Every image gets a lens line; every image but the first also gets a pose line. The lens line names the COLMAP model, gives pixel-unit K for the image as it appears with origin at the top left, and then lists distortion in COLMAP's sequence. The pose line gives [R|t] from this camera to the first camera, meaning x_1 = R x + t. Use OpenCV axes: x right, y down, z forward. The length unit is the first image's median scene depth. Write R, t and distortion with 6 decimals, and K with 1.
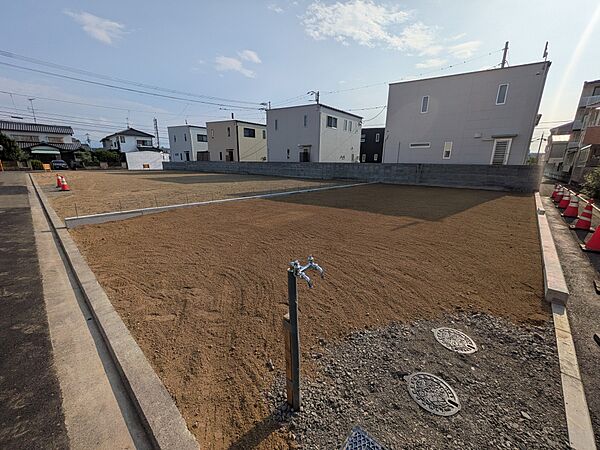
lens RADIAL K [[237.0, 0, 303.8], [0, 237.0, 230.9], [0, 0, 1]] dist [0.002228, 0.000236]
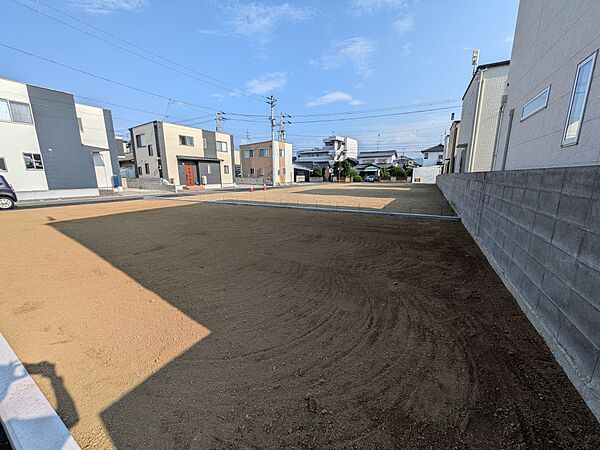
lens RADIAL K [[237.0, 0, 300.9], [0, 237.0, 225.7], [0, 0, 1]] dist [0.002228, 0.000236]
pose [[0.230626, 0.187573, -0.954792, 0.257489], [-0.260993, 0.957213, 0.125007, -0.075022], [0.937387, 0.220365, 0.269713, 0.274896]]
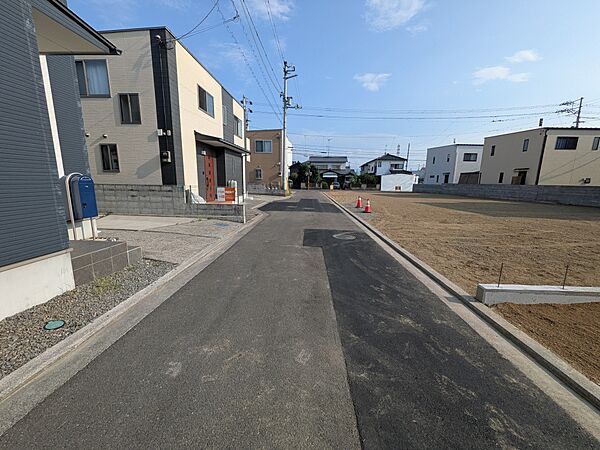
lens RADIAL K [[237.0, 0, 298.7], [0, 237.0, 222.7], [0, 0, 1]] dist [0.002228, 0.000236]
pose [[0.633484, 0.134487, -0.761979, -0.135440], [-0.223750, 0.974546, -0.014015, -0.016448], [0.740698, 0.179371, 0.647451, 0.045406]]
